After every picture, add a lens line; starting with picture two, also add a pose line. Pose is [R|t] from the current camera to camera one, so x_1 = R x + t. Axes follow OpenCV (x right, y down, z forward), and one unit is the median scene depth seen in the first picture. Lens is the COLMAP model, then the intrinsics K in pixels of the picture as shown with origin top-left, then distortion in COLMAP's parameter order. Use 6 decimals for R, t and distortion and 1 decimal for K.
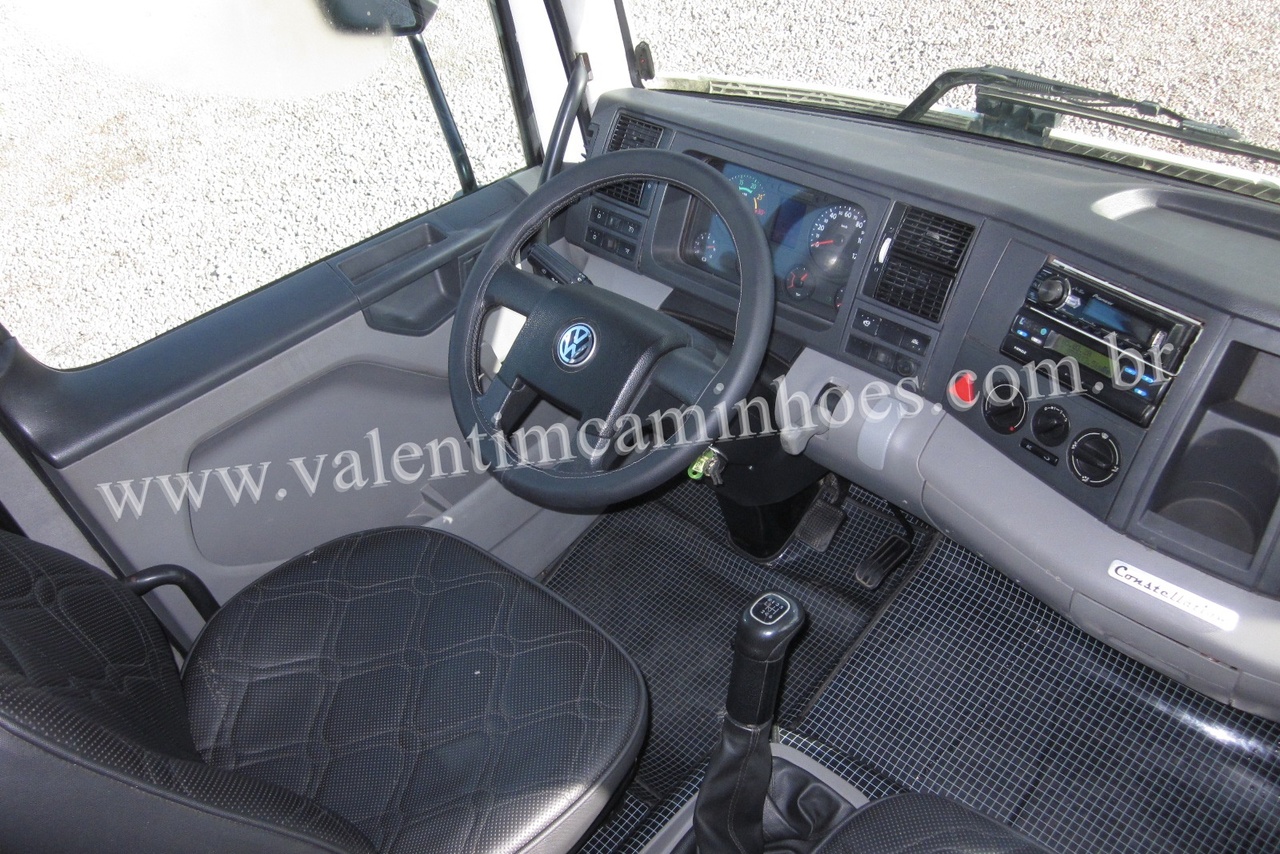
lens RADIAL K [[1055.4, 0, 640.0], [0, 1055.4, 427.0], [0, 0, 1]] dist [-0.052297, 0.011562]
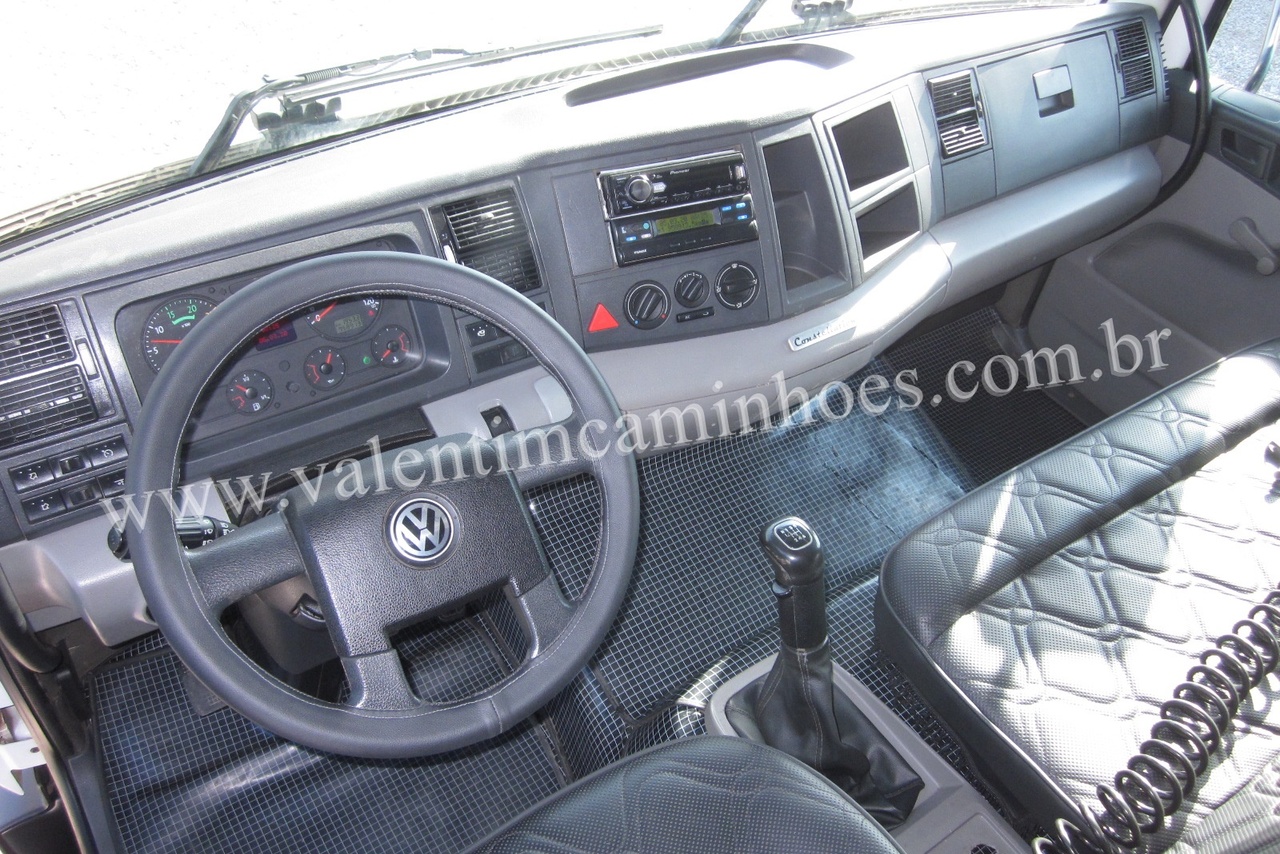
lens RADIAL K [[1055.4, 0, 640.0], [0, 1055.4, 427.0], [0, 0, 1]] dist [-0.052297, 0.011562]
pose [[0.196770, -0.549673, 0.811875, -0.582598], [0.559814, 0.742800, 0.367227, -0.313514], [-0.804916, 0.382240, 0.453876, 0.518114]]
